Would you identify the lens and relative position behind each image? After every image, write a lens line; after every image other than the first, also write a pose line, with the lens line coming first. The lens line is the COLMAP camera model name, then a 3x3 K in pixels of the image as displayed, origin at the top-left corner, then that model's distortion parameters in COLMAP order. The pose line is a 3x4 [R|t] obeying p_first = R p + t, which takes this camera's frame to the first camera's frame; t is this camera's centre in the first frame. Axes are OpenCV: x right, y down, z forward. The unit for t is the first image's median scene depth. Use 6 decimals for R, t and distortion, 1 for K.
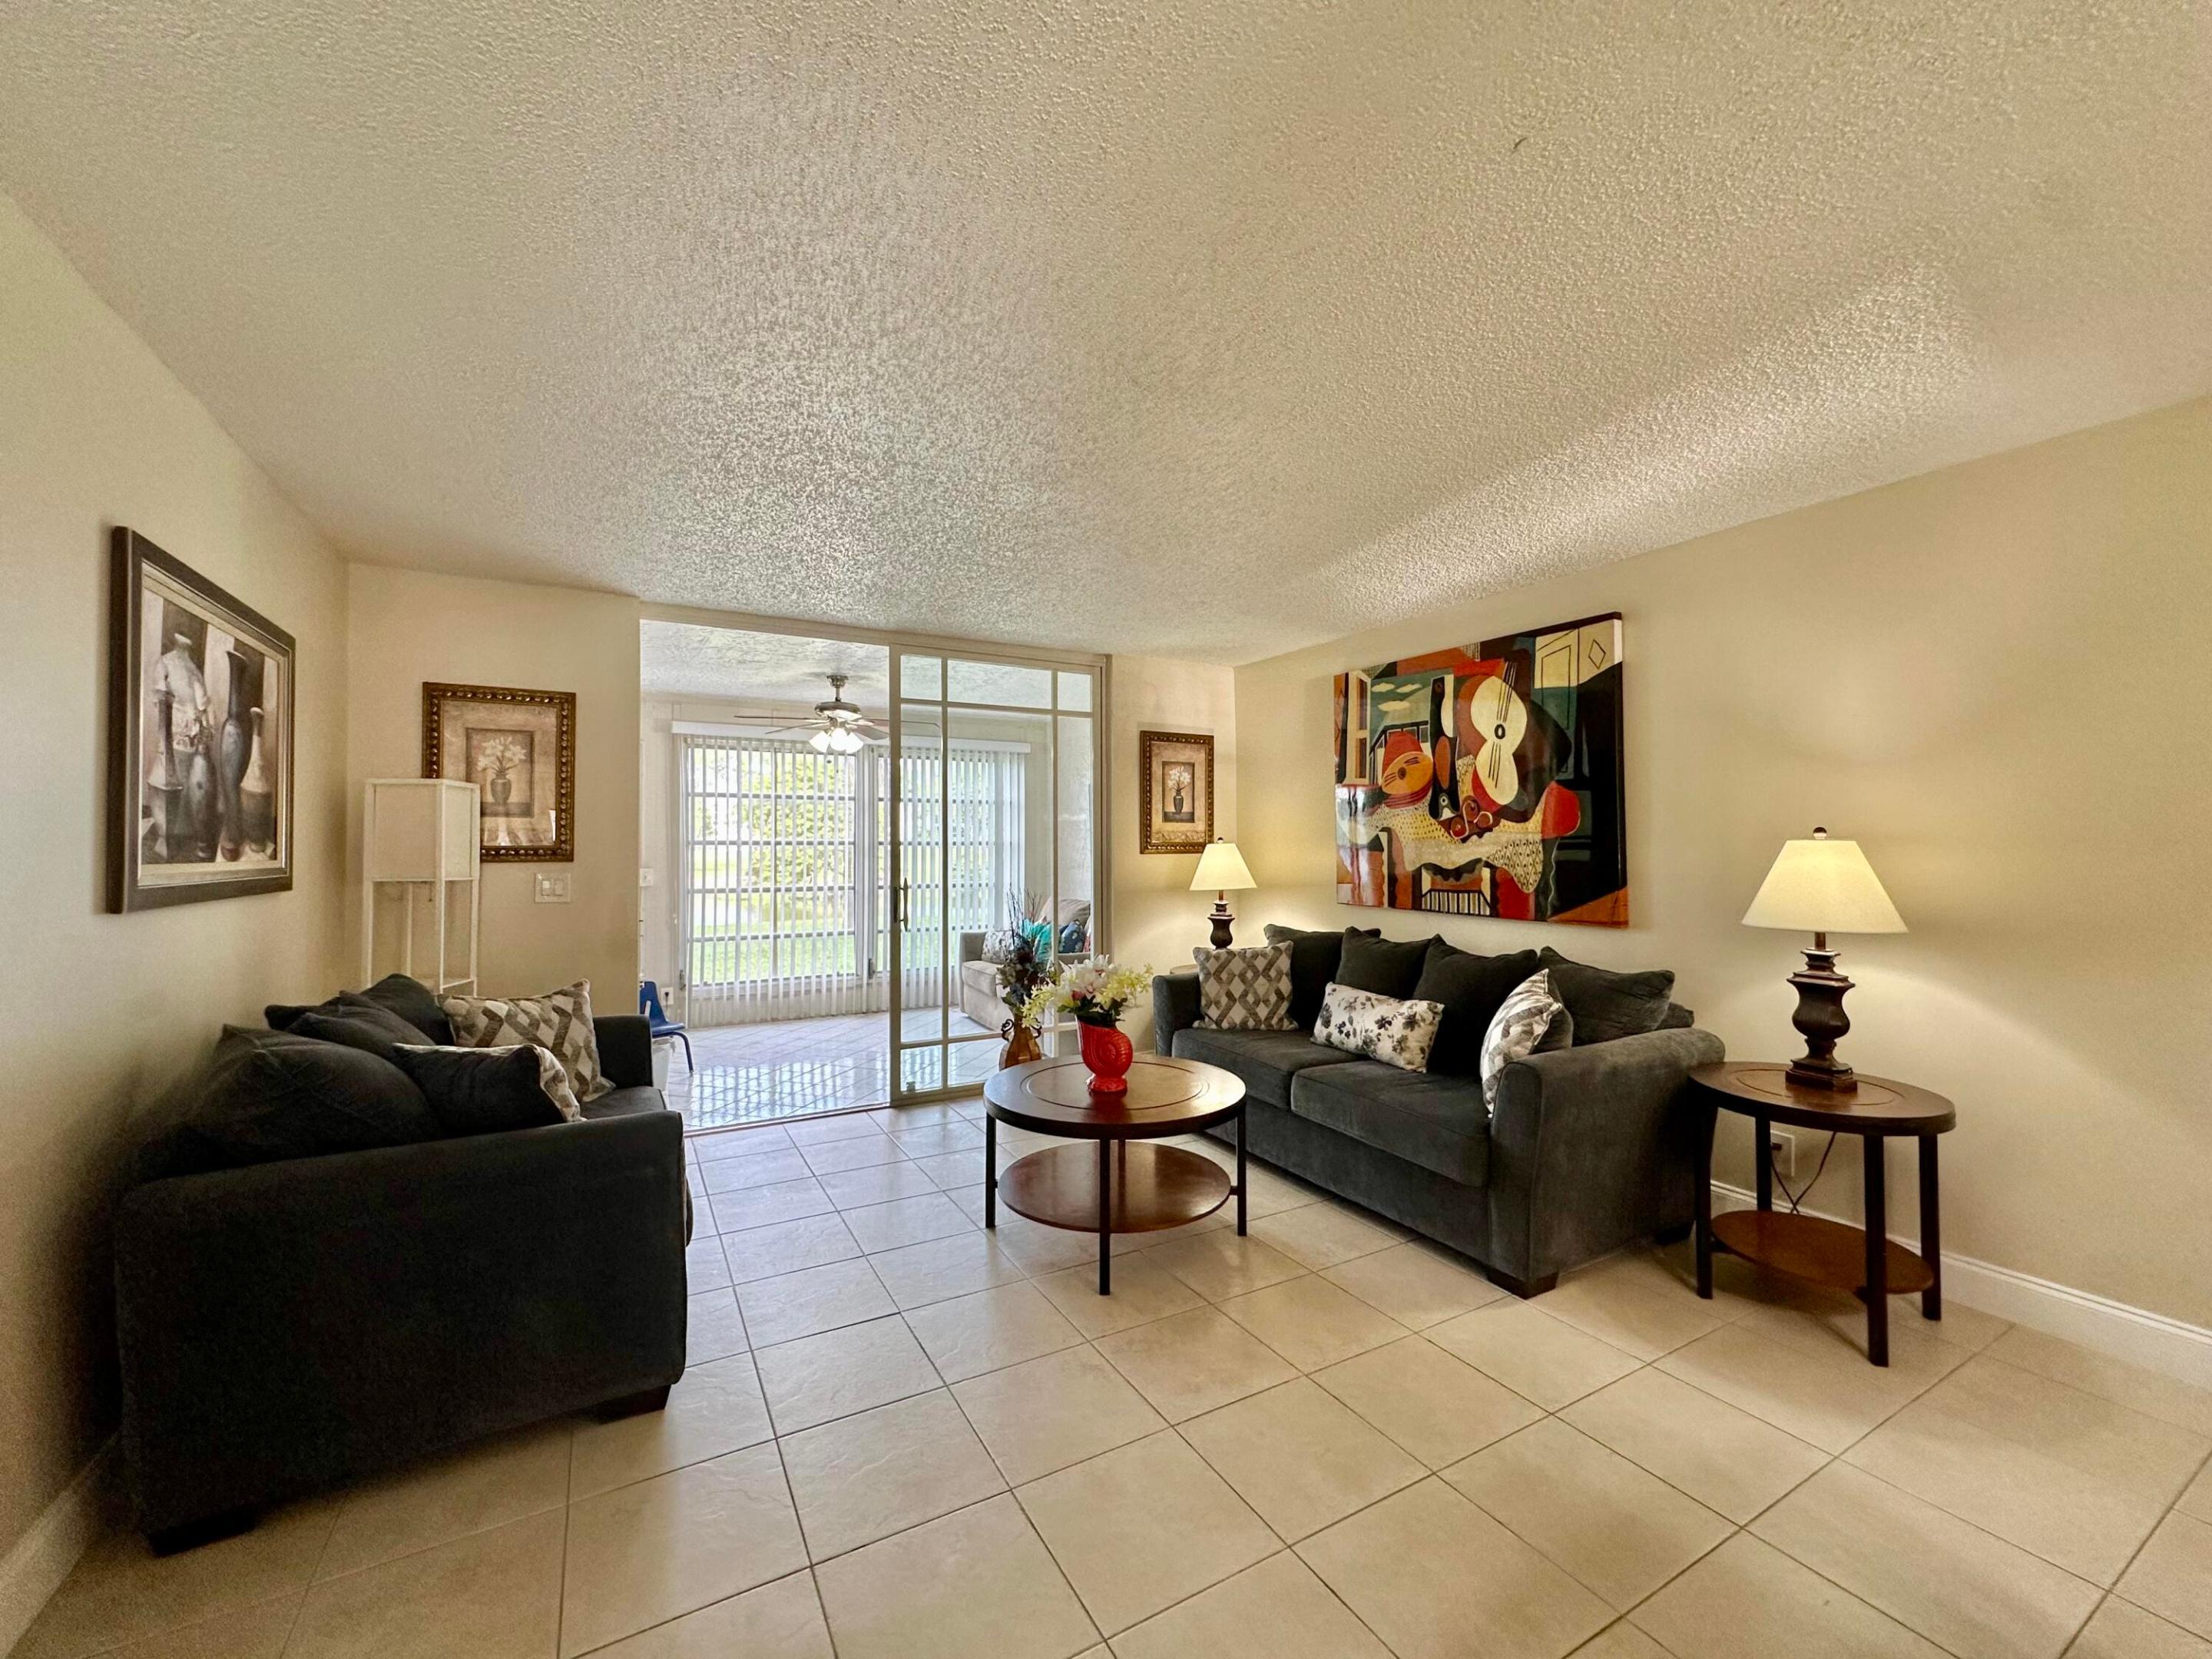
lens RADIAL K [[887.3, 0, 1107.2], [0, 887.3, 826.2], [0, 0, 1]] dist [-0.004027, 0.001127]
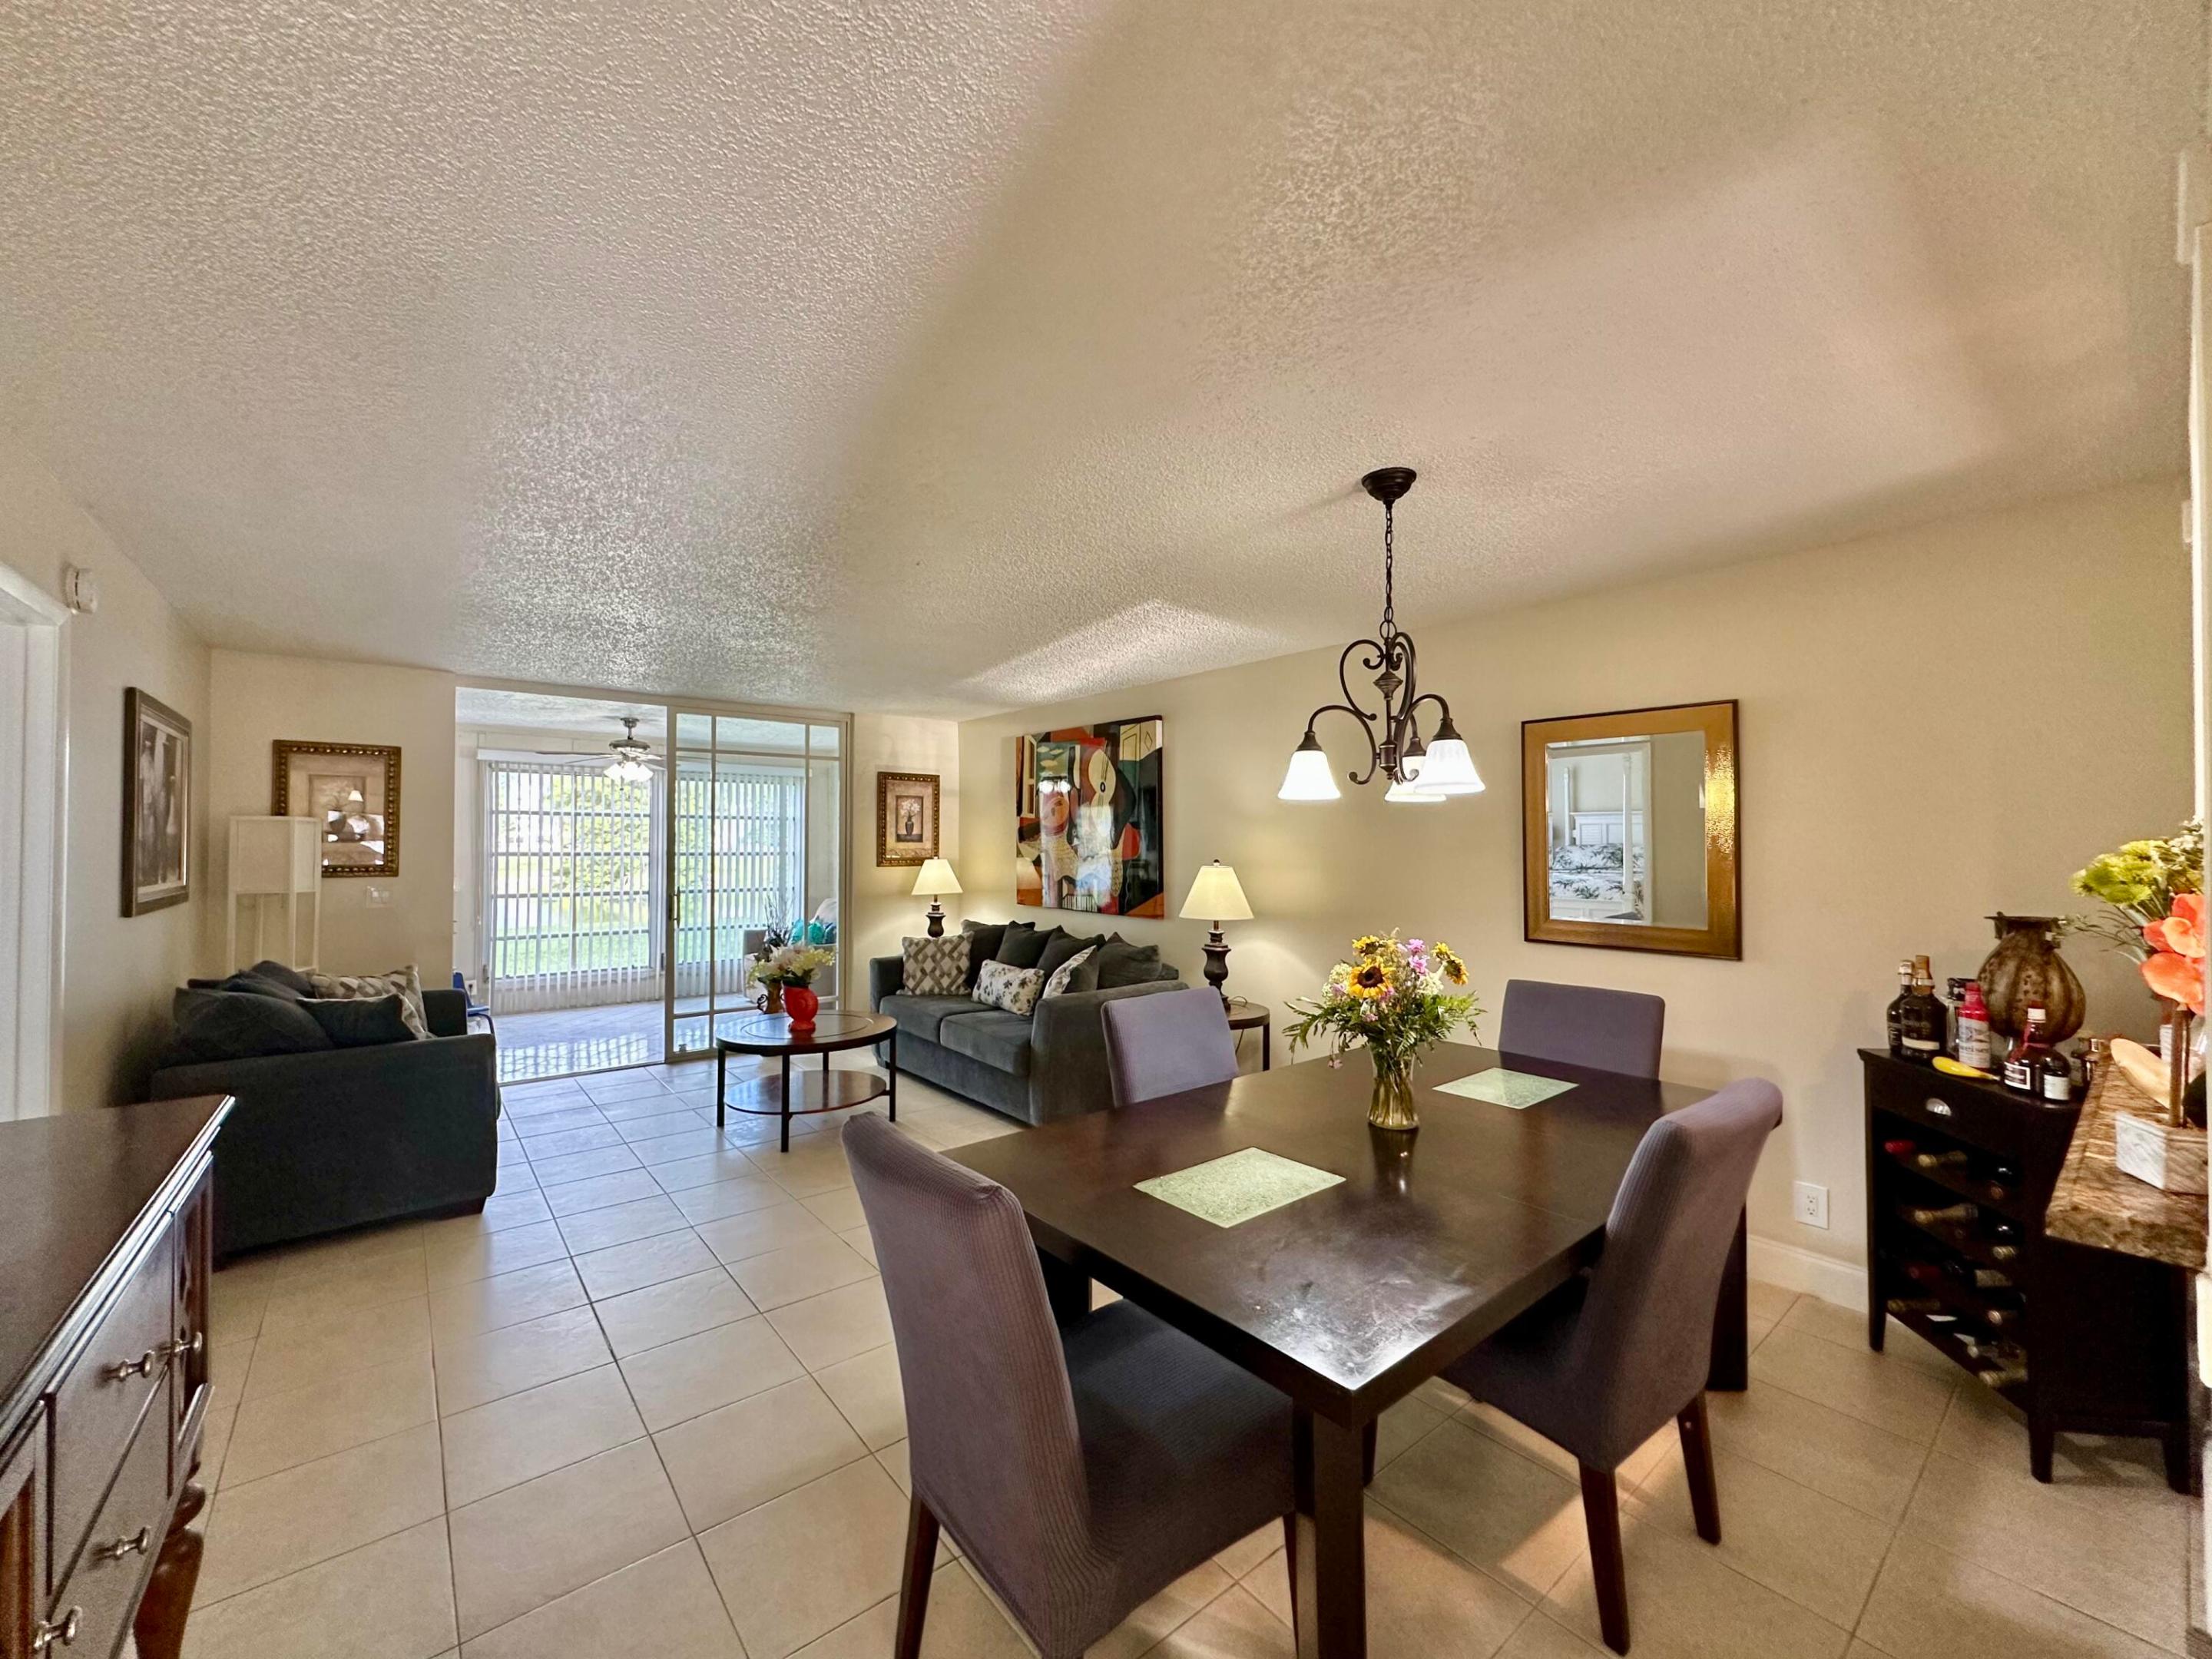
lens RADIAL K [[887.3, 0, 1107.2], [0, 887.3, 826.2], [0, 0, 1]] dist [-0.004027, 0.001127]
pose [[0.985459, 0.007778, 0.169733, 0.199206], [-0.008007, 0.999968, 0.000661, -0.042275], [-0.169723, -0.002011, 0.985490, -0.450810]]
